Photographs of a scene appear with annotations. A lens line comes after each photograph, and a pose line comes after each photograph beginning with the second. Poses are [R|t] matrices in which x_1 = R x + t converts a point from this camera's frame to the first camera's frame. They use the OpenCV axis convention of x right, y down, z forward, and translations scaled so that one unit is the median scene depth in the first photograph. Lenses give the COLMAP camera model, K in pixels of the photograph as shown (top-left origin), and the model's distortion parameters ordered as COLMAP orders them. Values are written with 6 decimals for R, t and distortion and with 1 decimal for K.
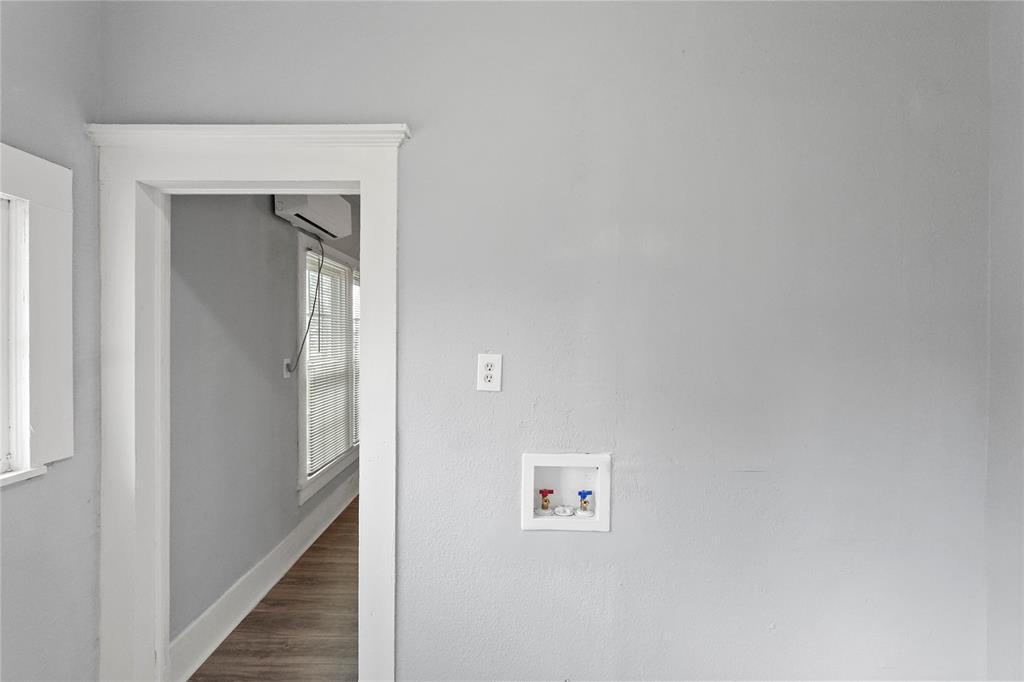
lens RADIAL K [[480.2, 0, 505.8], [0, 480.2, 342.7], [0, 0, 1]] dist [0.000422, 0.000379]
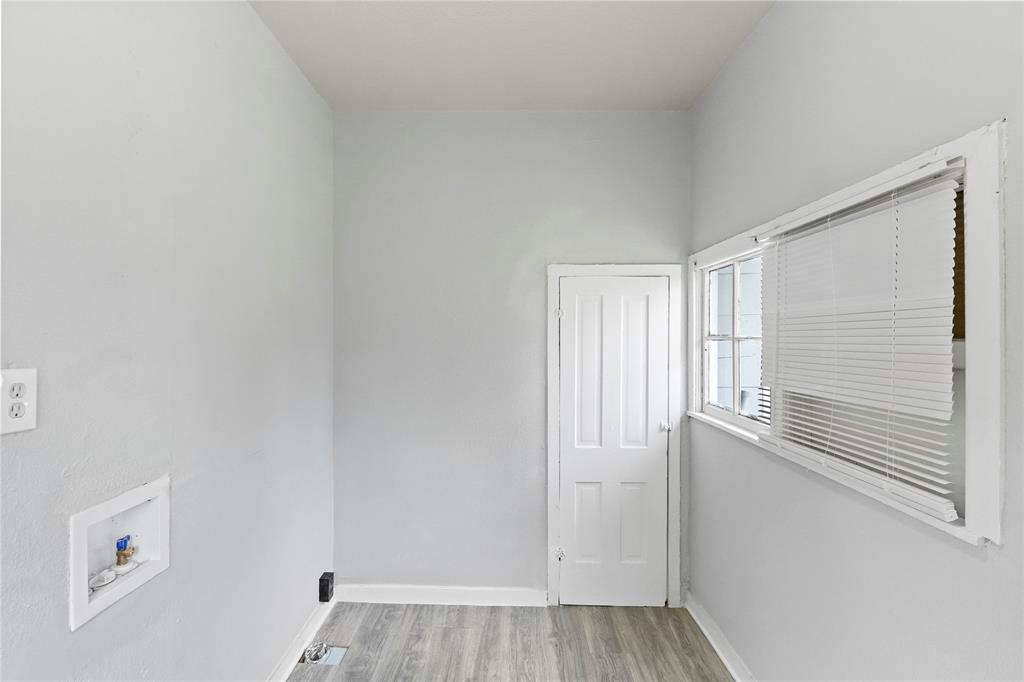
lens RADIAL K [[480.2, 0, 505.8], [0, 480.2, 342.7], [0, 0, 1]] dist [0.000422, 0.000379]
pose [[-0.023892, -0.028870, 0.999298, -0.627276], [0.013392, 0.999484, 0.029195, -0.016556], [-0.999625, 0.014080, -0.023493, 0.421525]]
